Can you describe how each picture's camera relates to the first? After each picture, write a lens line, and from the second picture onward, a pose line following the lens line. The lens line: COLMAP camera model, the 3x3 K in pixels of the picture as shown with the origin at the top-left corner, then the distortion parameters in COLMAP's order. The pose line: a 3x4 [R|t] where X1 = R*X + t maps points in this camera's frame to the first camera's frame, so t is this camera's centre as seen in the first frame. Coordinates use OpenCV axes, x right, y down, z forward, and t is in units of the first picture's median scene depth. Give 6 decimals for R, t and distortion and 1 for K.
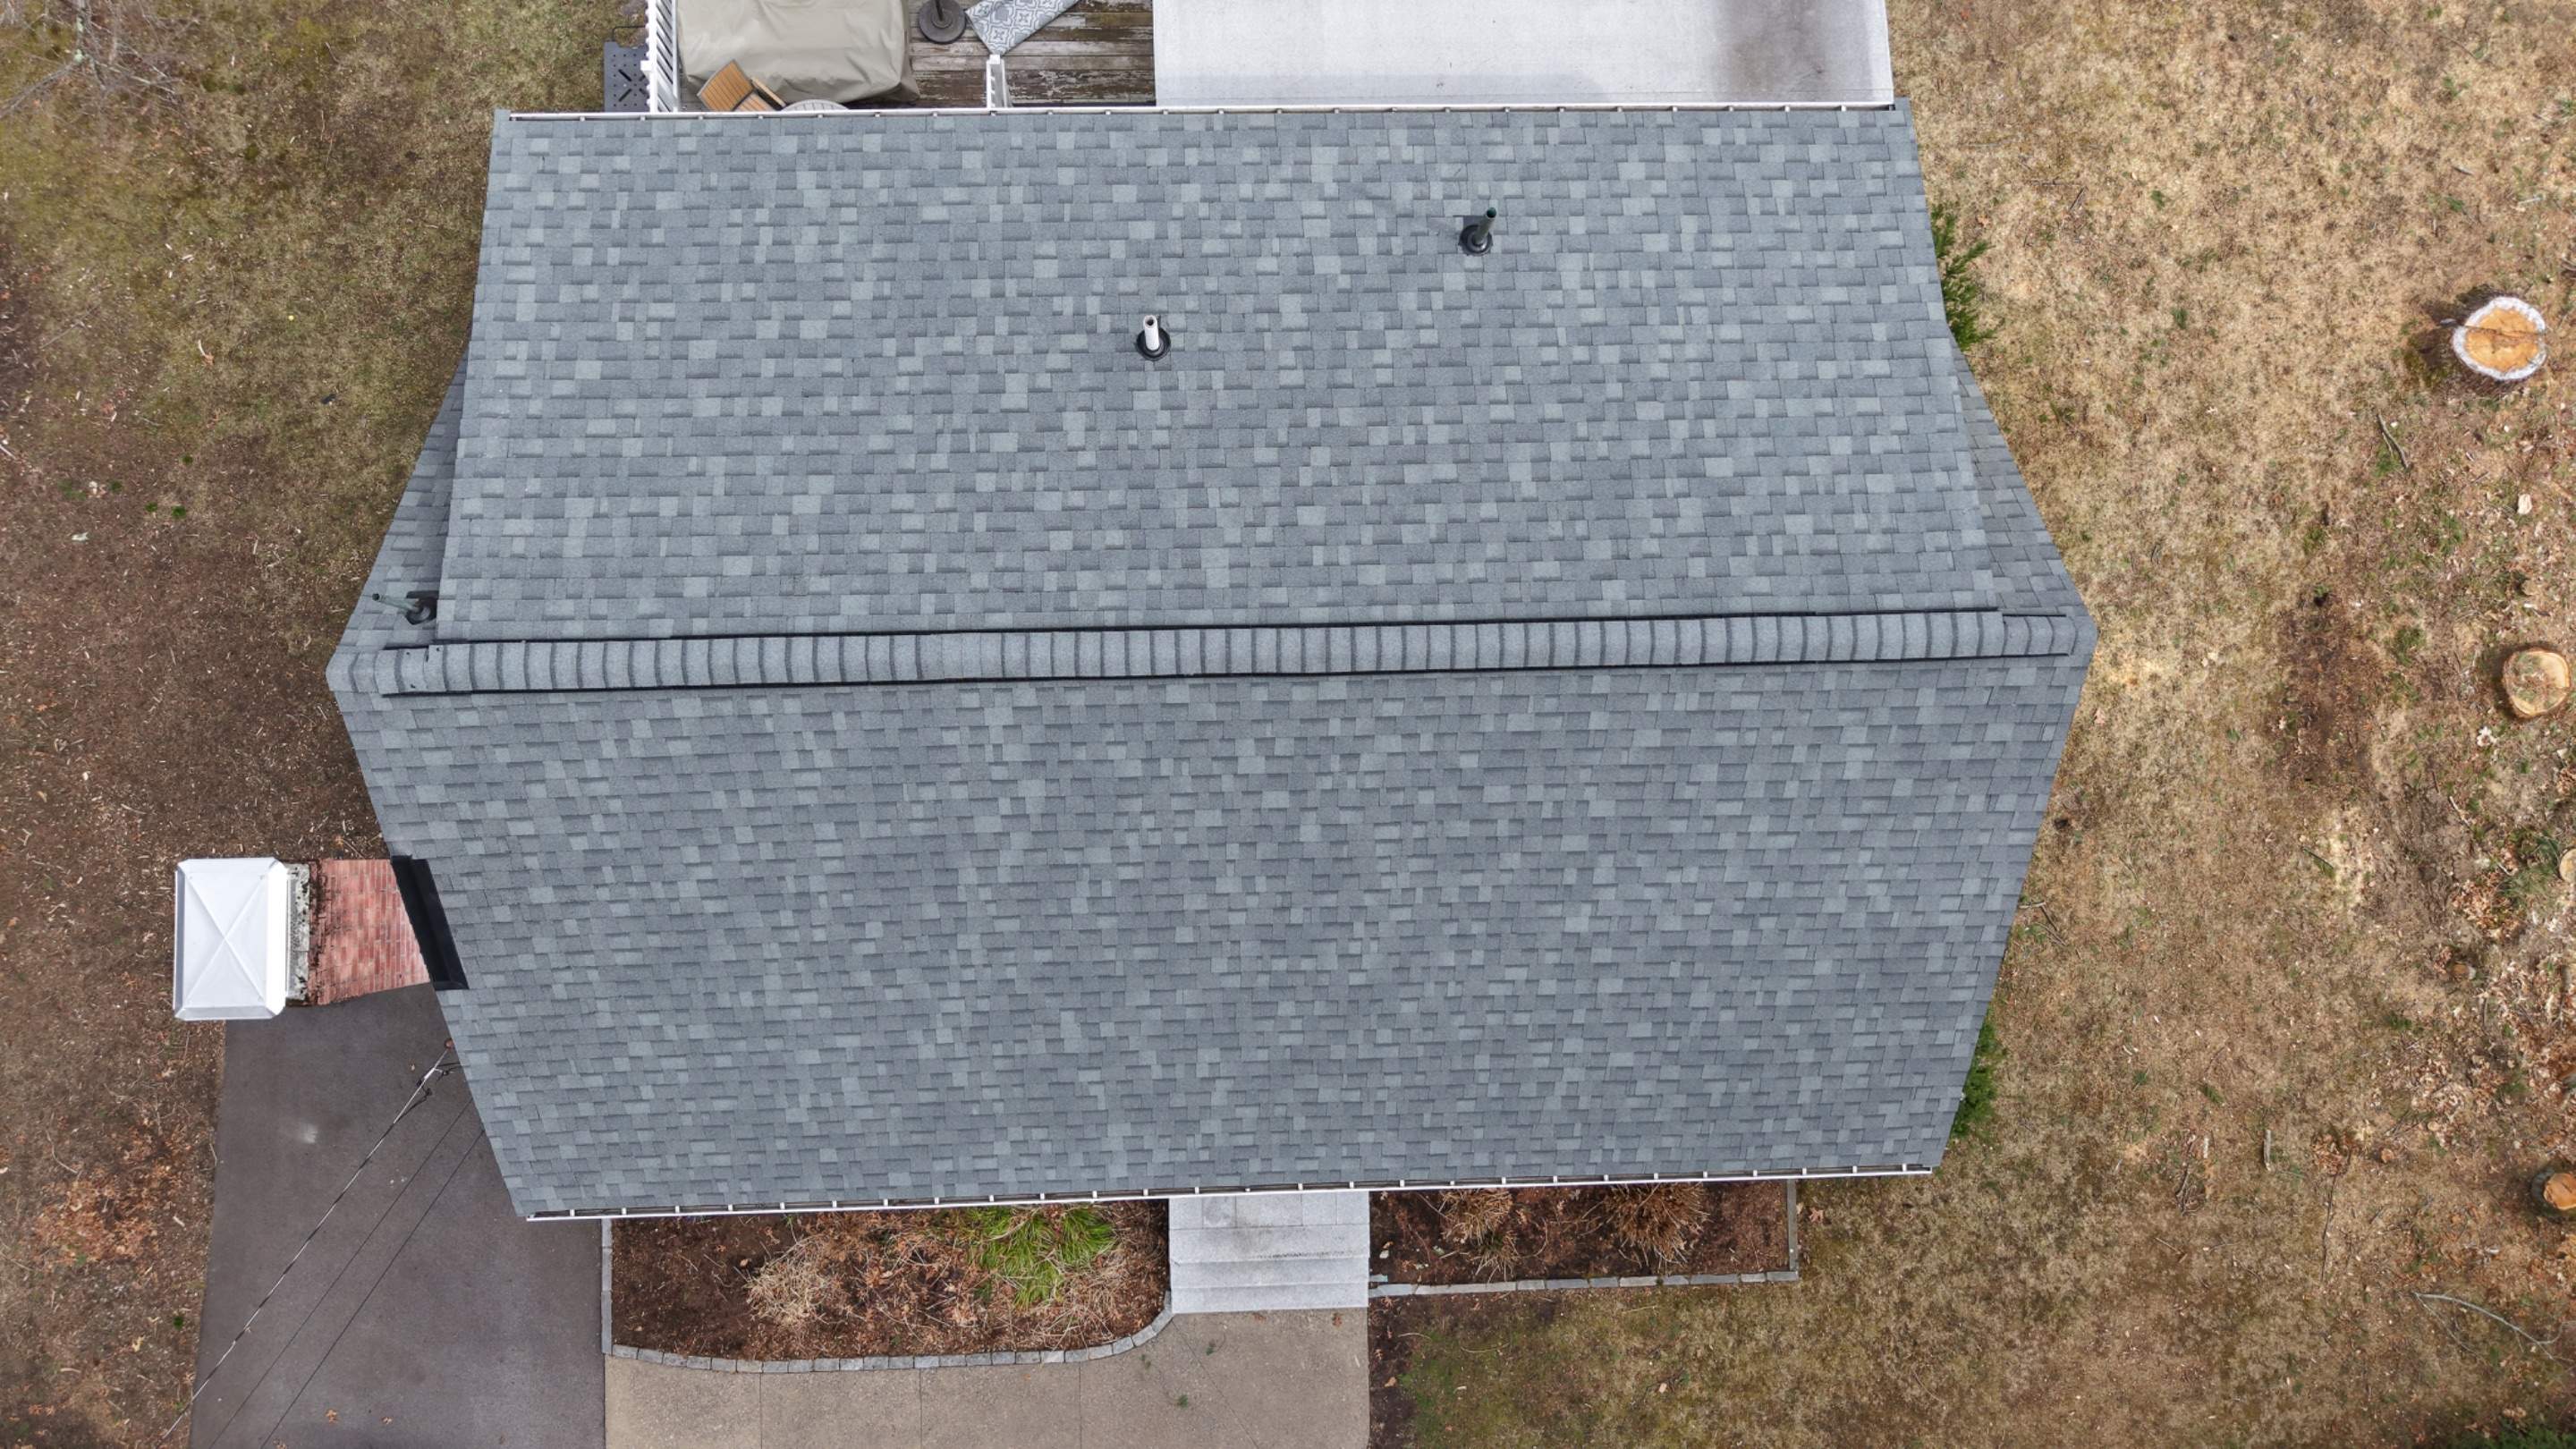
lens RADIAL K [[1727.1, 0, 1283.0], [0, 1727.1, 728.2], [0, 0, 1]] dist [0.016222, -0.015705]
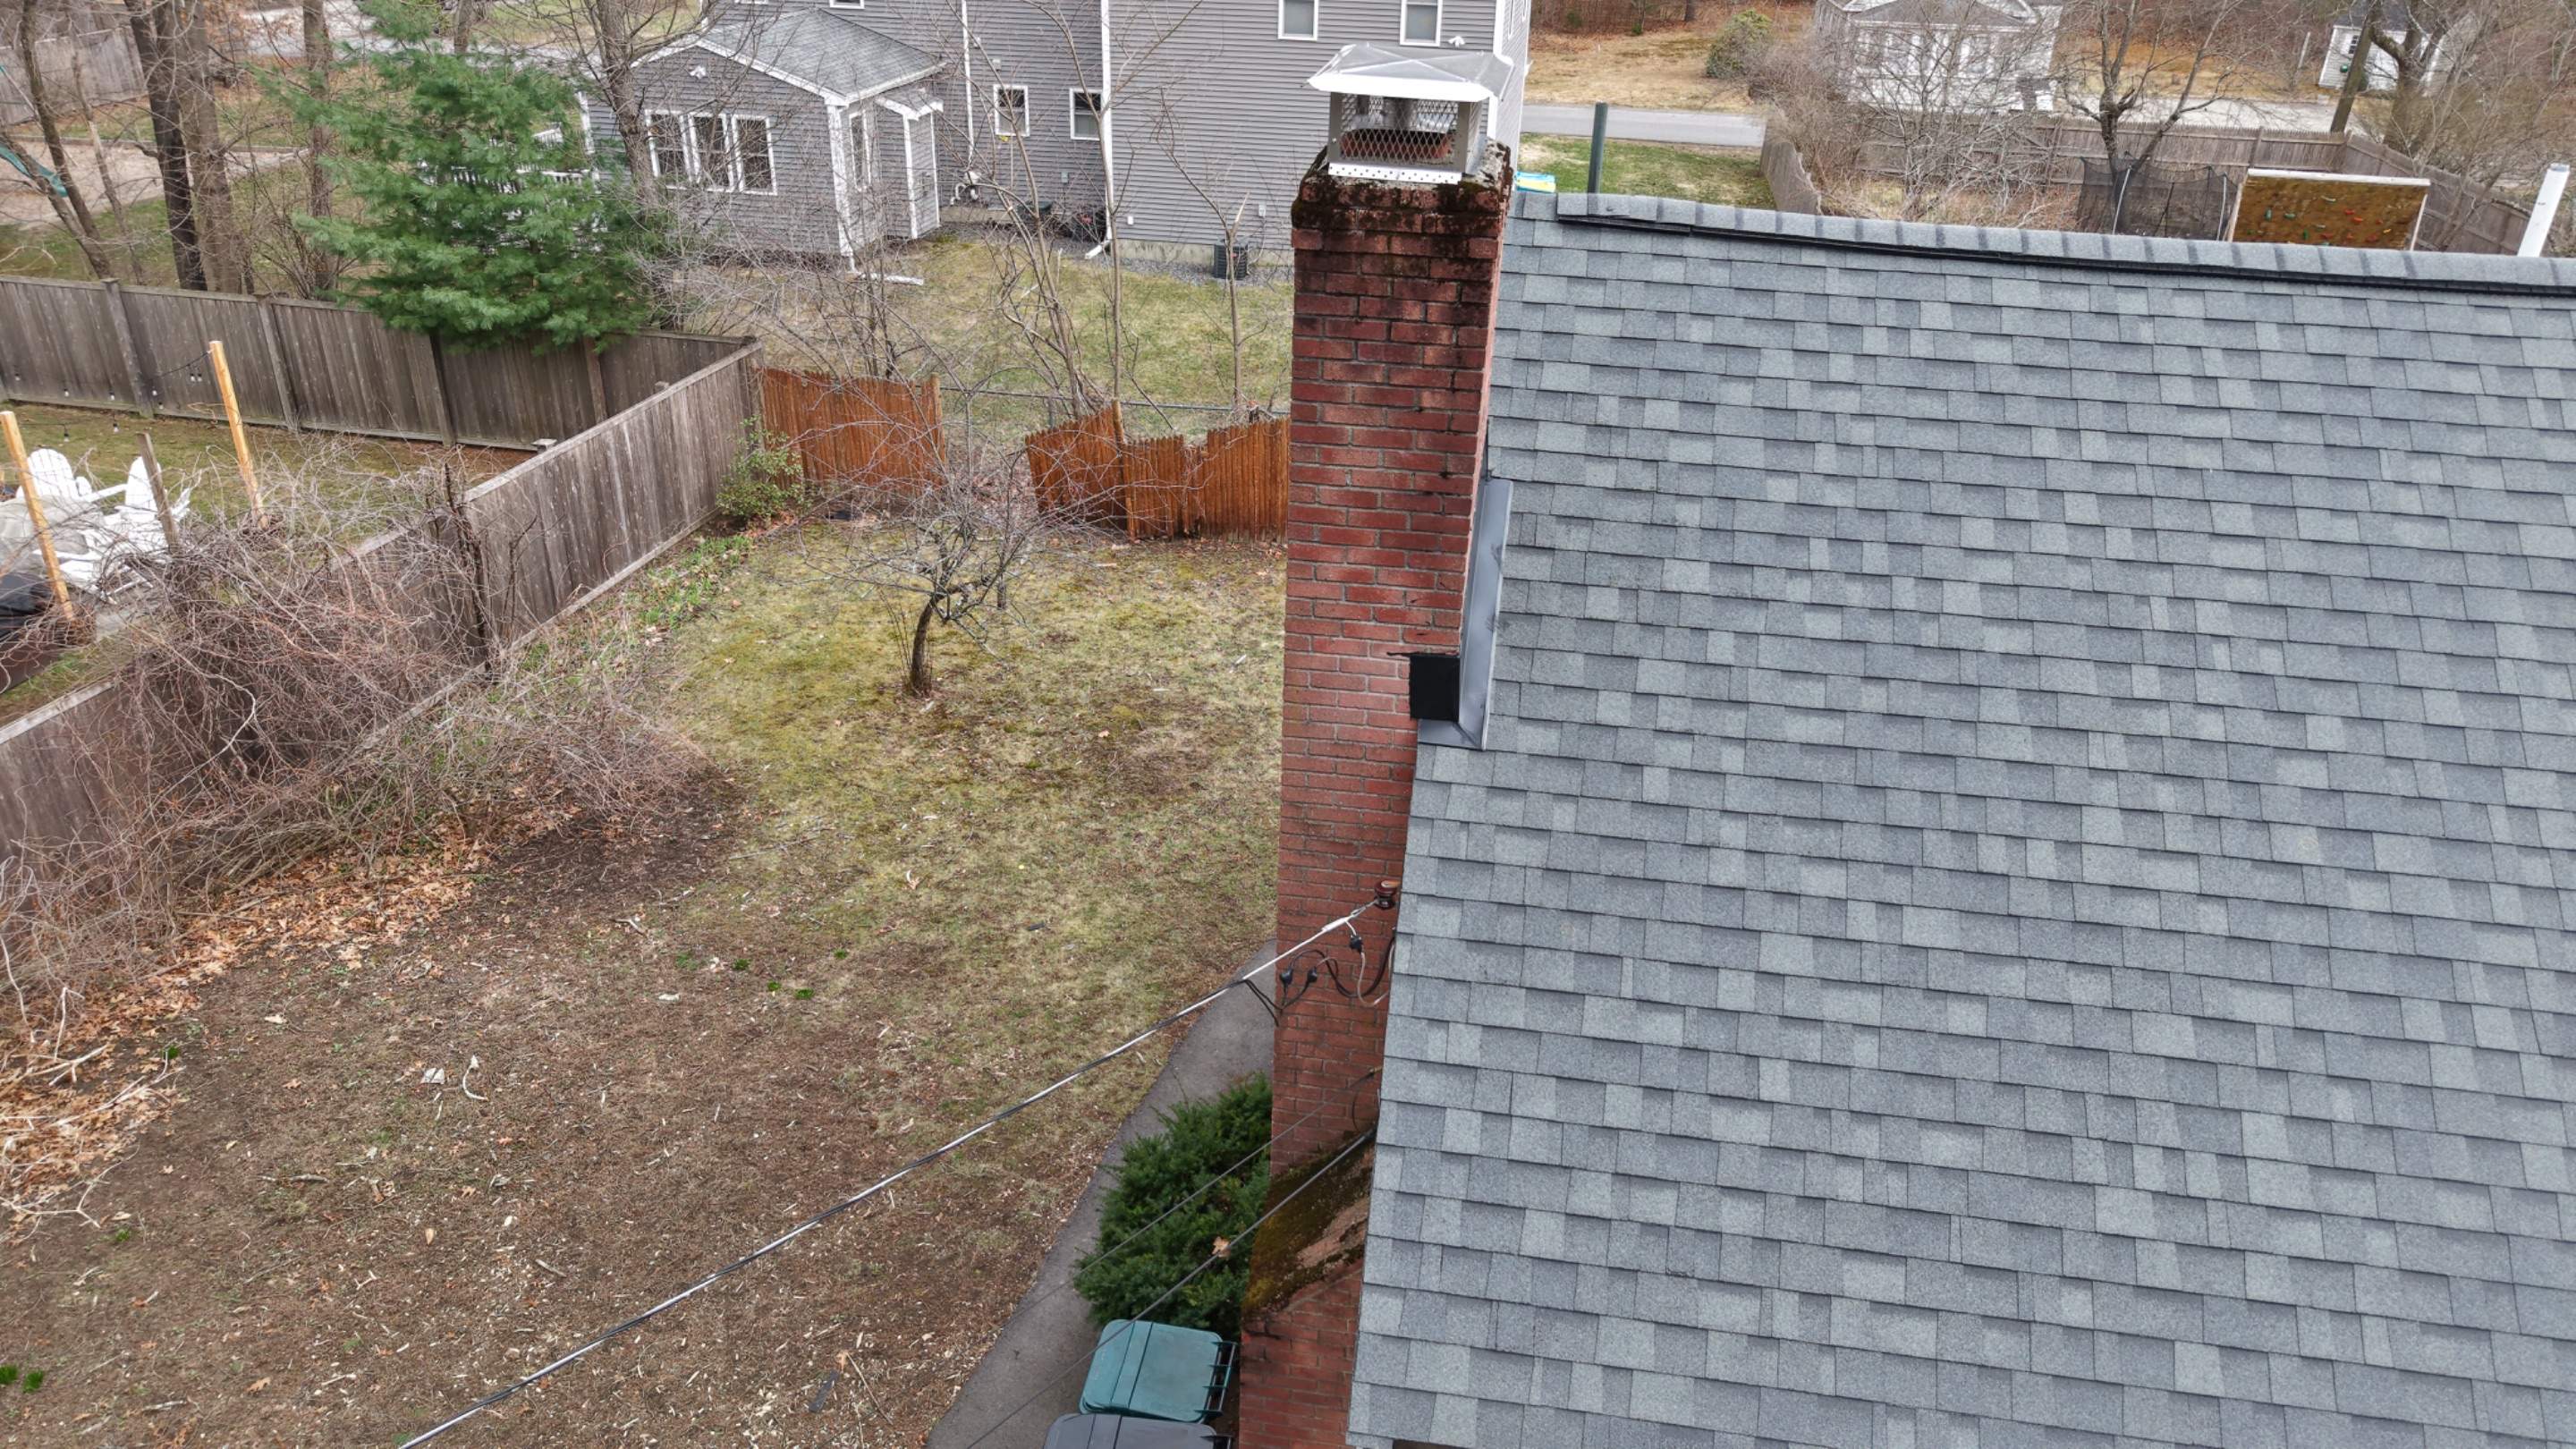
lens RADIAL K [[1727.1, 0, 1283.0], [0, 1727.1, 728.2], [0, 0, 1]] dist [0.016222, -0.015705]
pose [[0.983503, 0.070434, -0.166616, -0.411722], [-0.179108, 0.508220, -0.842397, 0.539951], [0.025344, 0.858342, 0.512452, 0.680345]]
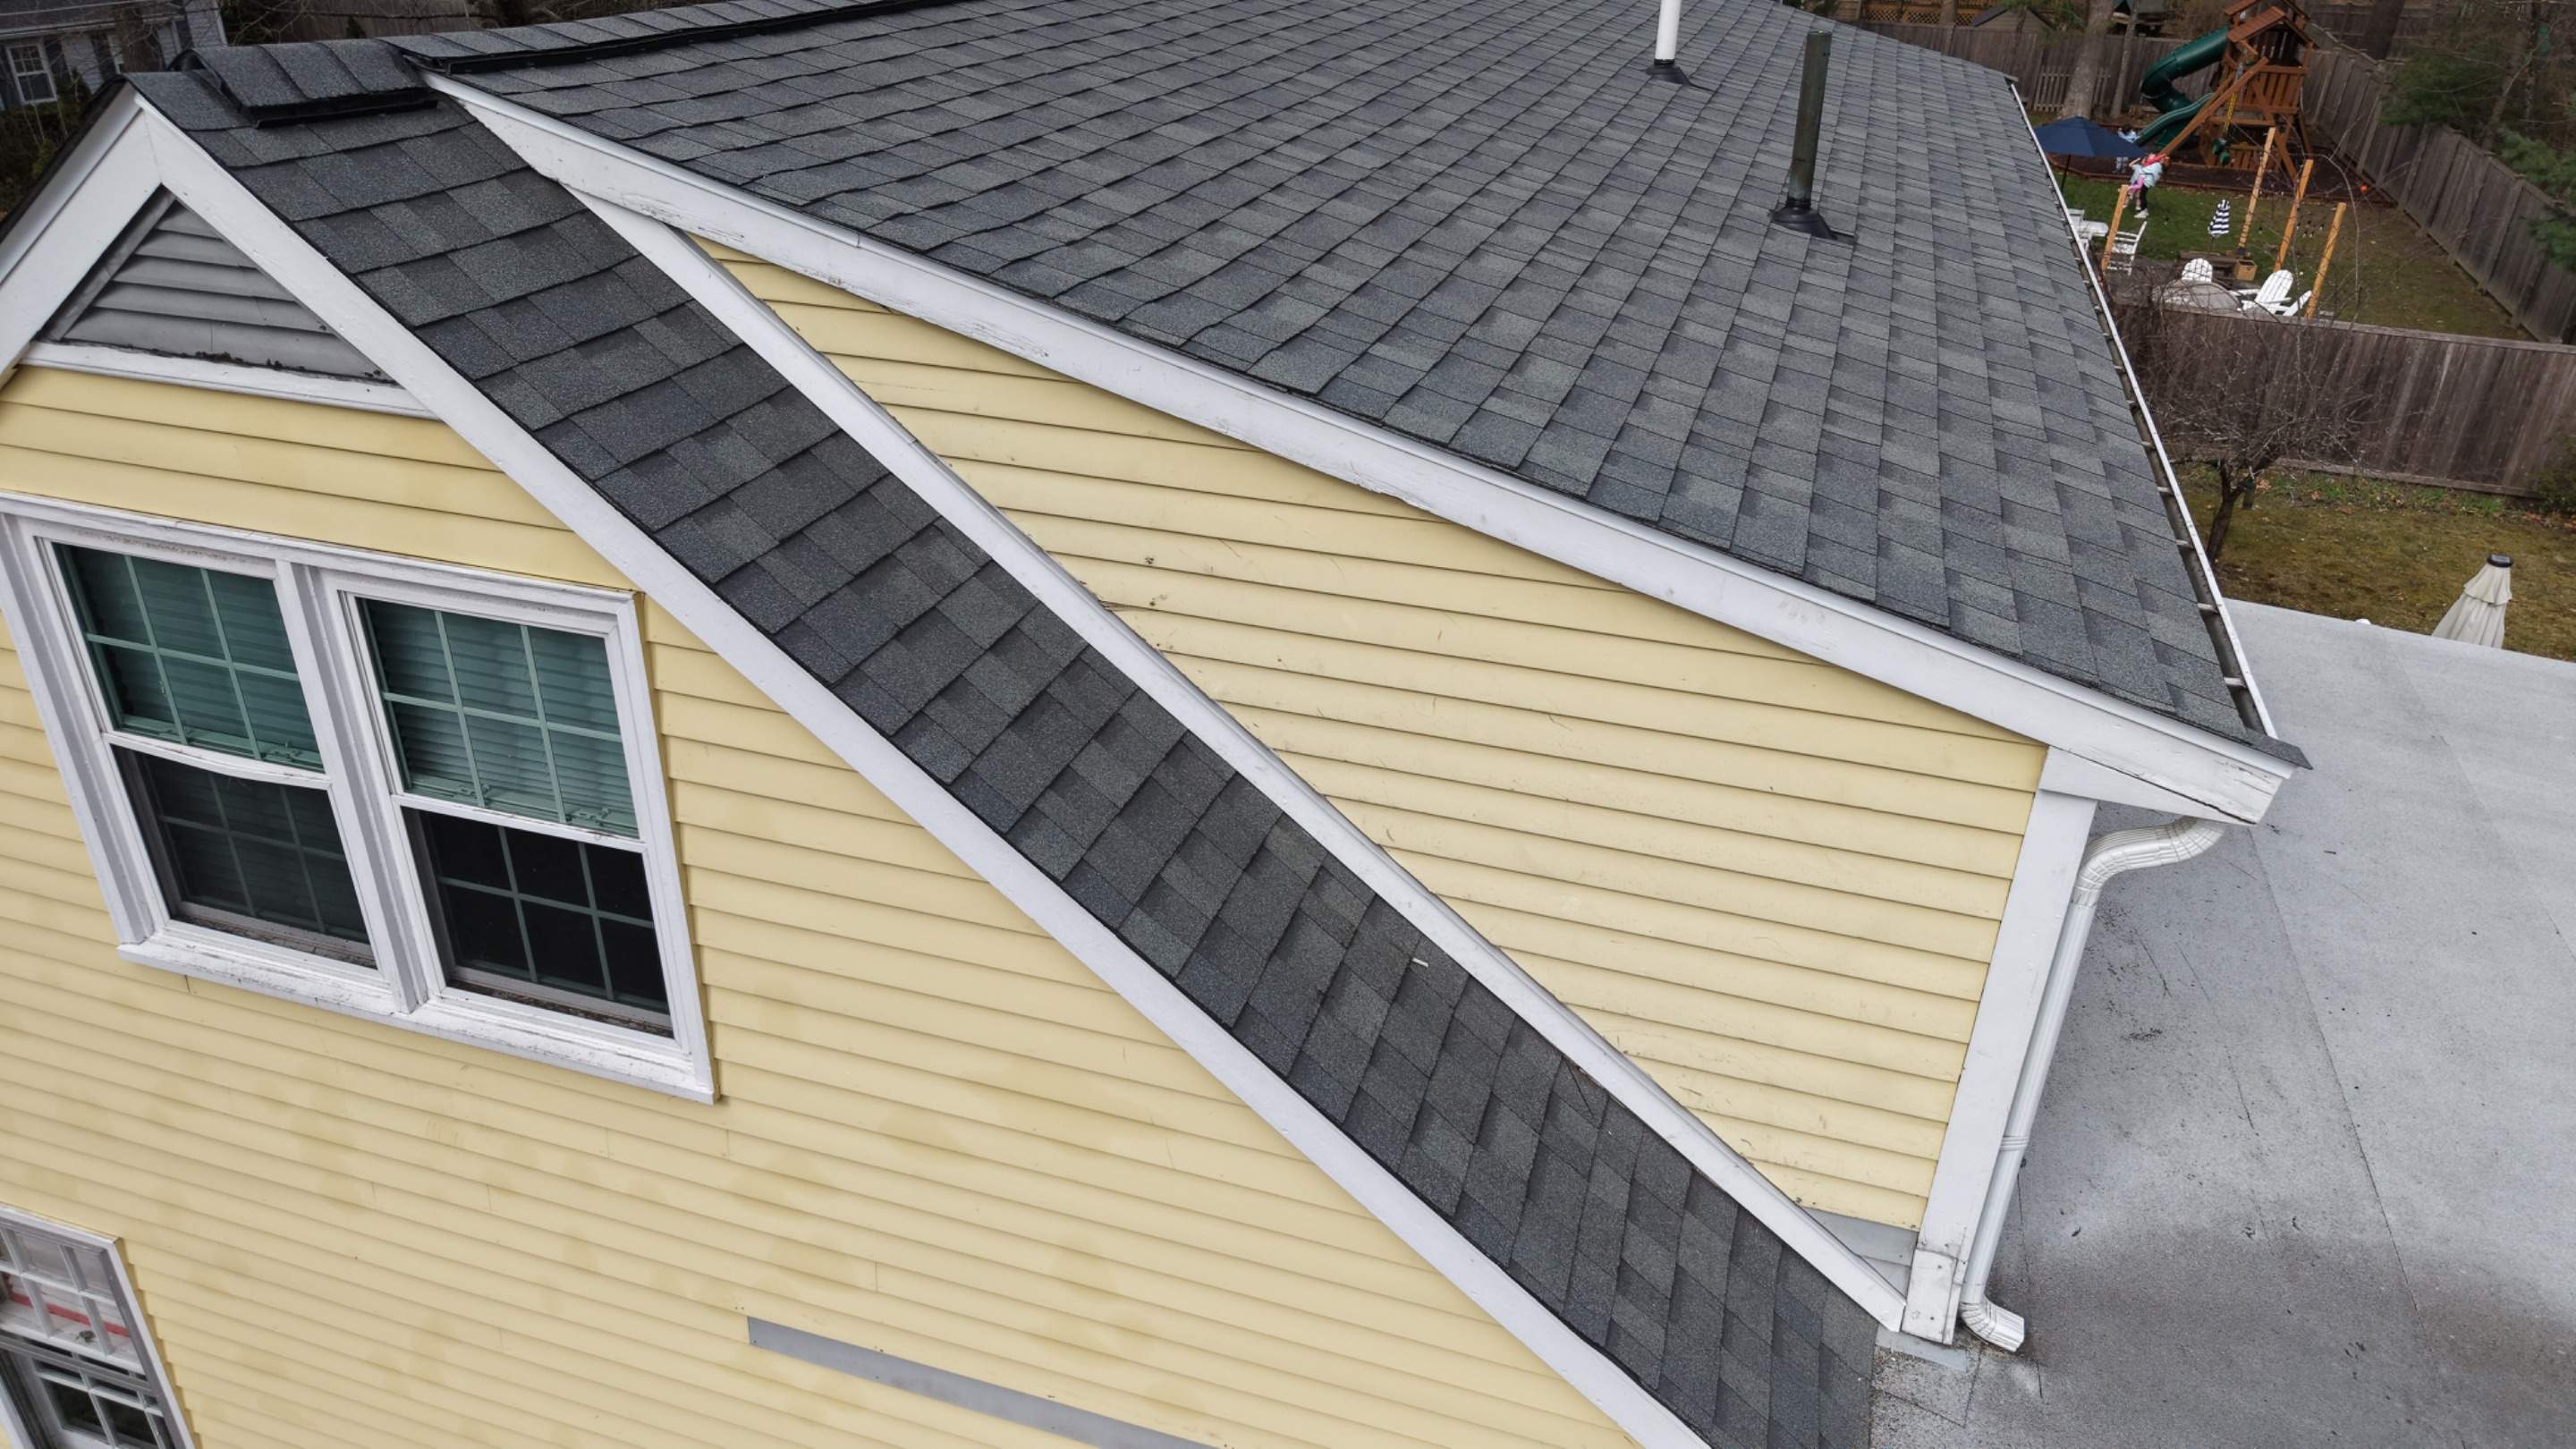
lens RADIAL K [[1727.1, 0, 1283.0], [0, 1727.1, 728.2], [0, 0, 1]] dist [0.016222, -0.015705]
pose [[-0.327473, 0.403117, -0.854551, 0.588560], [-0.944371, -0.110536, 0.309750, -0.284249], [0.030407, 0.908449, 0.416889, 0.837787]]
